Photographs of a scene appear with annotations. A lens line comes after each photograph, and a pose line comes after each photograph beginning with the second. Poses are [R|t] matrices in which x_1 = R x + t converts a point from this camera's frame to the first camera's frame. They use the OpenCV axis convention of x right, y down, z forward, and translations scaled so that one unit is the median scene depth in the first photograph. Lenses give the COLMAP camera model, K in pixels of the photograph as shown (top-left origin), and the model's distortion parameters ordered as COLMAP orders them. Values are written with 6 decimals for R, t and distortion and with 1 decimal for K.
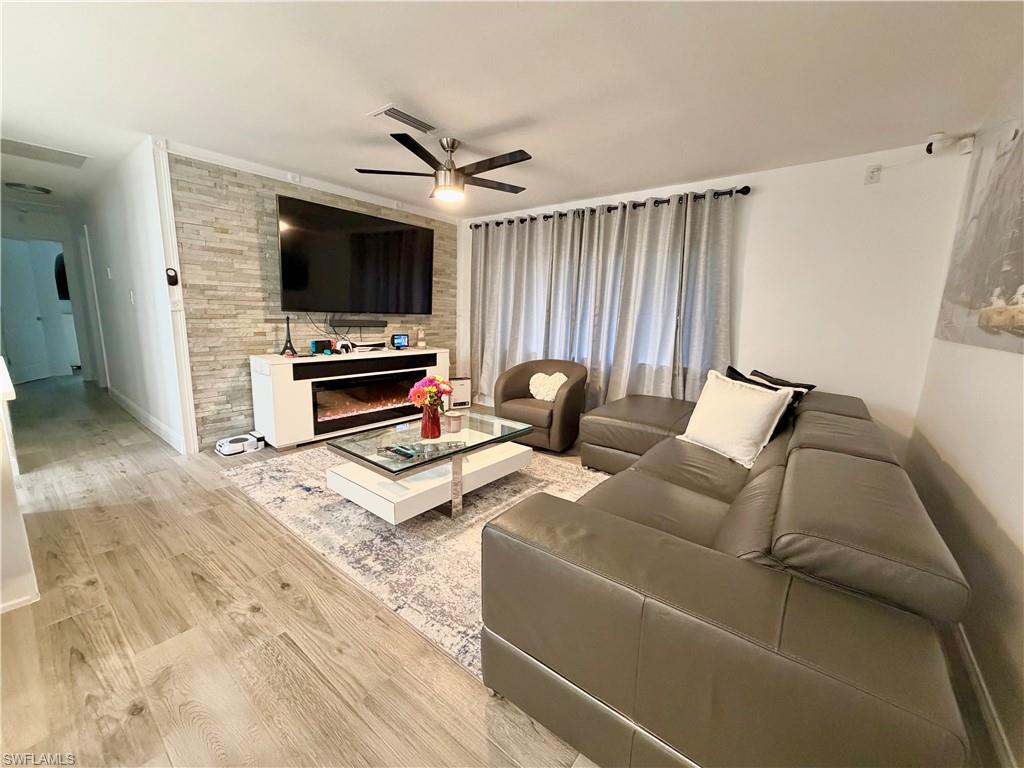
lens RADIAL K [[406.9, 0, 507.4], [0, 406.9, 381.8], [0, 0, 1]] dist [0.001095, 0.000775]
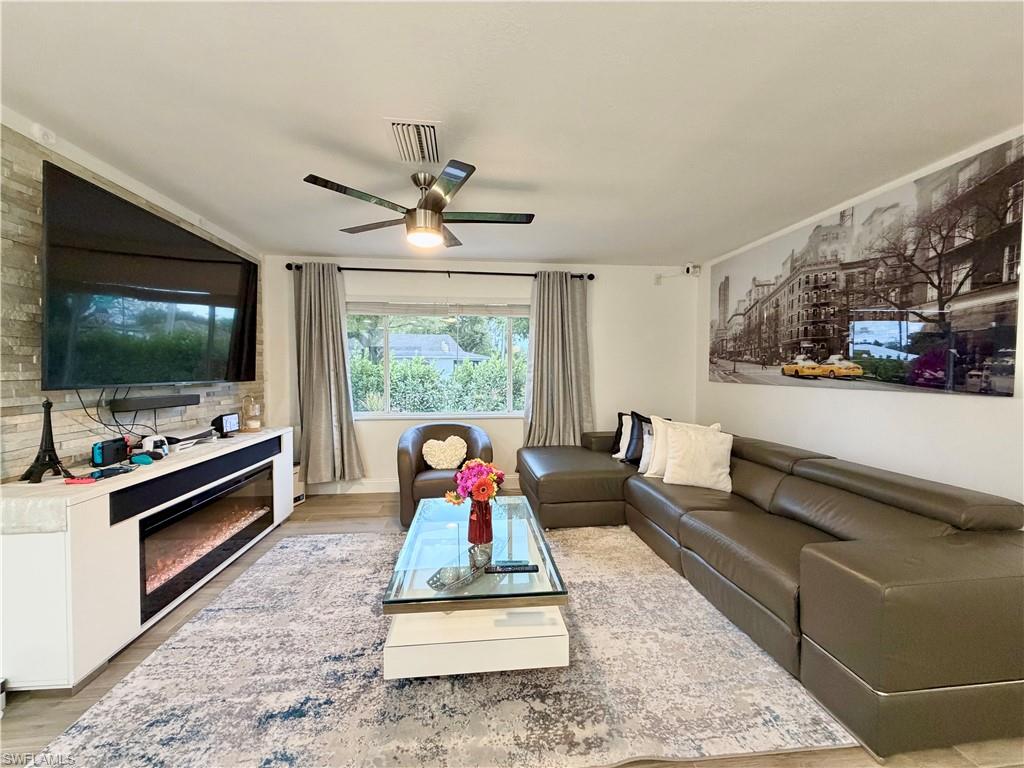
lens RADIAL K [[406.9, 0, 510.8], [0, 406.9, 383.0], [0, 0, 1]] dist [0.001095, 0.000775]
pose [[0.713837, -0.050844, 0.698464, -0.508529], [0.138065, 0.988004, -0.069182, -0.073627], [-0.686568, 0.145818, 0.712293, 0.279135]]
